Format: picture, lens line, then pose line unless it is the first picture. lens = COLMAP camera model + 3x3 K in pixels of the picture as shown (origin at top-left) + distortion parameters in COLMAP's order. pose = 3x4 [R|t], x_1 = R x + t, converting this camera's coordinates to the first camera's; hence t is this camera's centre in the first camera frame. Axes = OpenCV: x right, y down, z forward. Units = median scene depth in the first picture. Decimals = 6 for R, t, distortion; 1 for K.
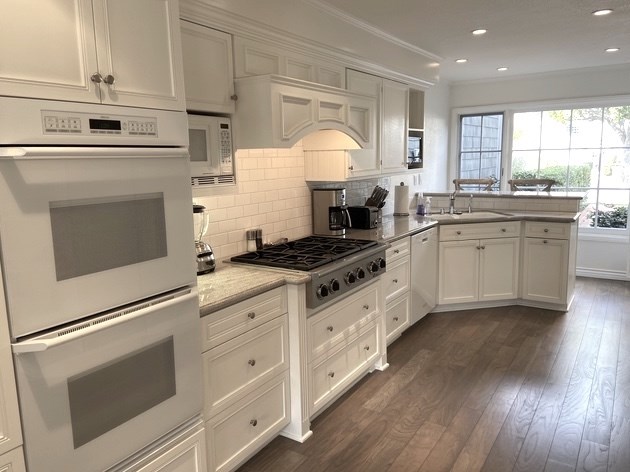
lens RADIAL K [[480.6, 0, 315.9], [0, 480.6, 228.0], [0, 0, 1]] dist [0.030832, -0.006340]
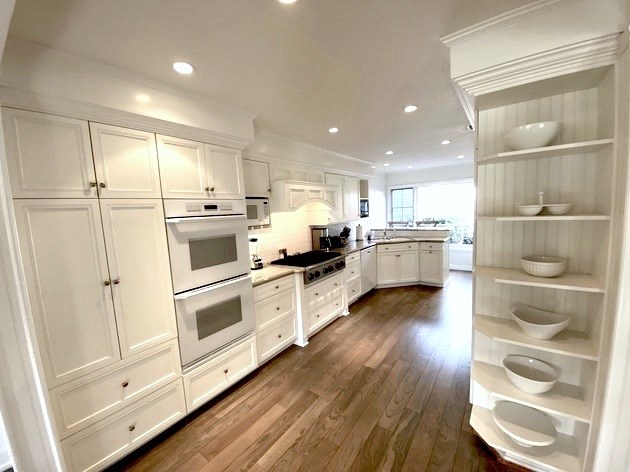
lens RADIAL K [[254.7, 0, 315.0], [0, 254.7, 236.0], [0, 0, 1]] dist [0.023876, -0.023224]
pose [[0.998004, -0.022180, -0.059131, 0.088991], [0.019417, 0.998711, -0.046898, 0.002779], [0.060095, 0.045656, 0.997148, -0.137790]]
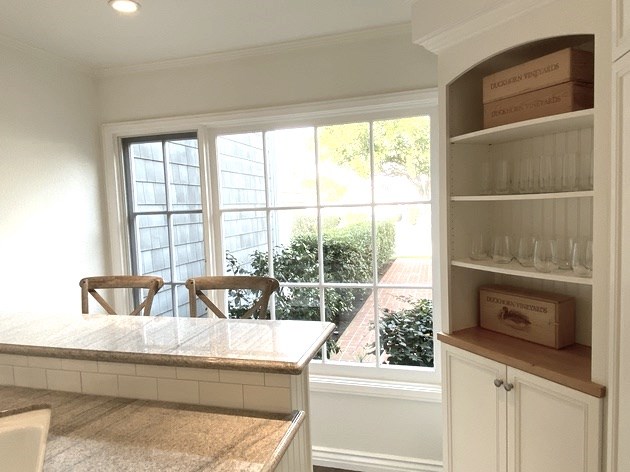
lens RADIAL K [[427.2, 0, 315.0], [0, 427.2, 236.0], [0, 0, 1]] dist [-0.001118, -0.005550]
pose [[0.953147, -0.033739, 0.300620, 0.753747], [0.060906, 0.994814, -0.081461, -0.189606], [-0.296313, 0.095954, 0.950259, 1.155549]]
